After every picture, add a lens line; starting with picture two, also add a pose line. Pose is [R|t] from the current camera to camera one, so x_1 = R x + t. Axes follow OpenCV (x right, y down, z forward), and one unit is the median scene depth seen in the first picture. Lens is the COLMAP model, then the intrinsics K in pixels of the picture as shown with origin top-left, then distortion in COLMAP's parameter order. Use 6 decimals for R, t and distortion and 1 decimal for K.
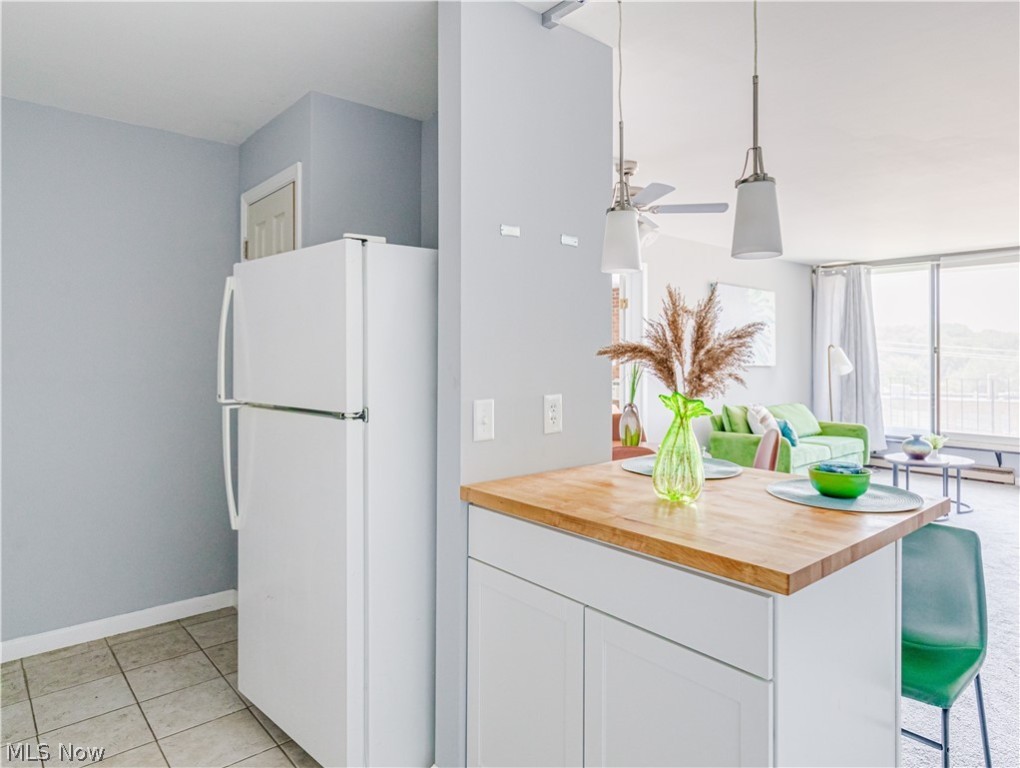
lens RADIAL K [[640.6, 0, 511.0], [0, 640.6, 341.9], [0, 0, 1]] dist [-0.000243, -0.000172]
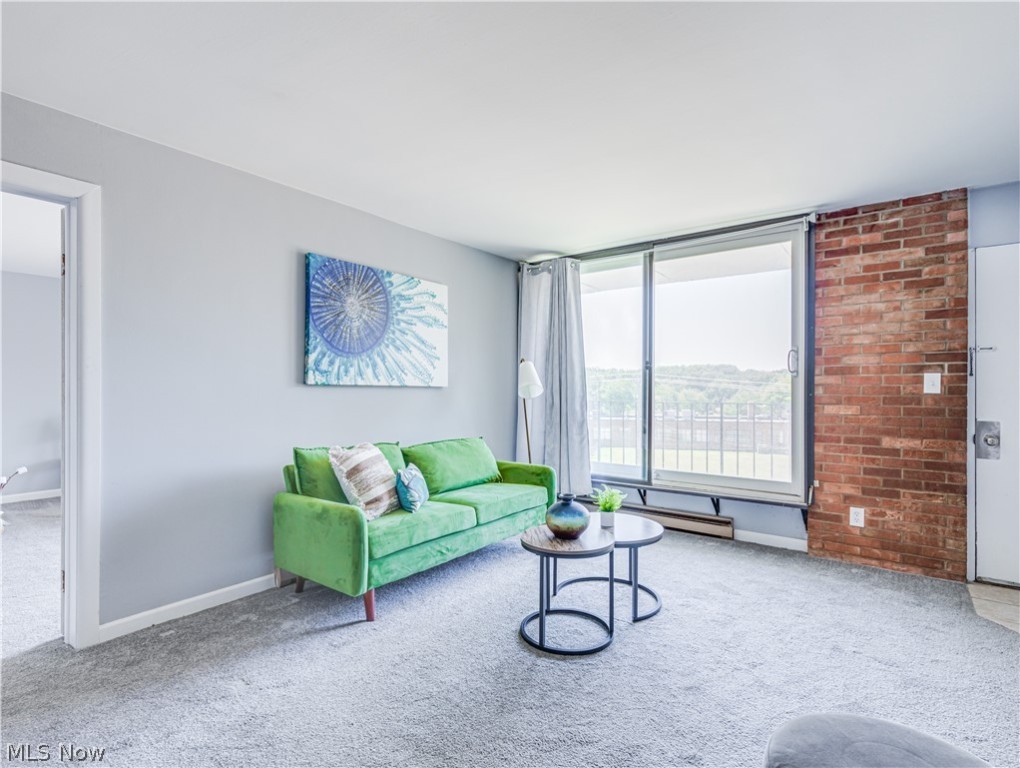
lens RADIAL K [[524.2, 0, 510.0], [0, 524.2, 384.0], [0, 0, 1]] dist [0.002894, 0.000569]
pose [[0.978657, -0.001596, 0.205495, 0.368087], [-0.000953, 0.999924, 0.012304, 0.027487], [-0.205499, -0.012237, 0.978581, 0.410803]]
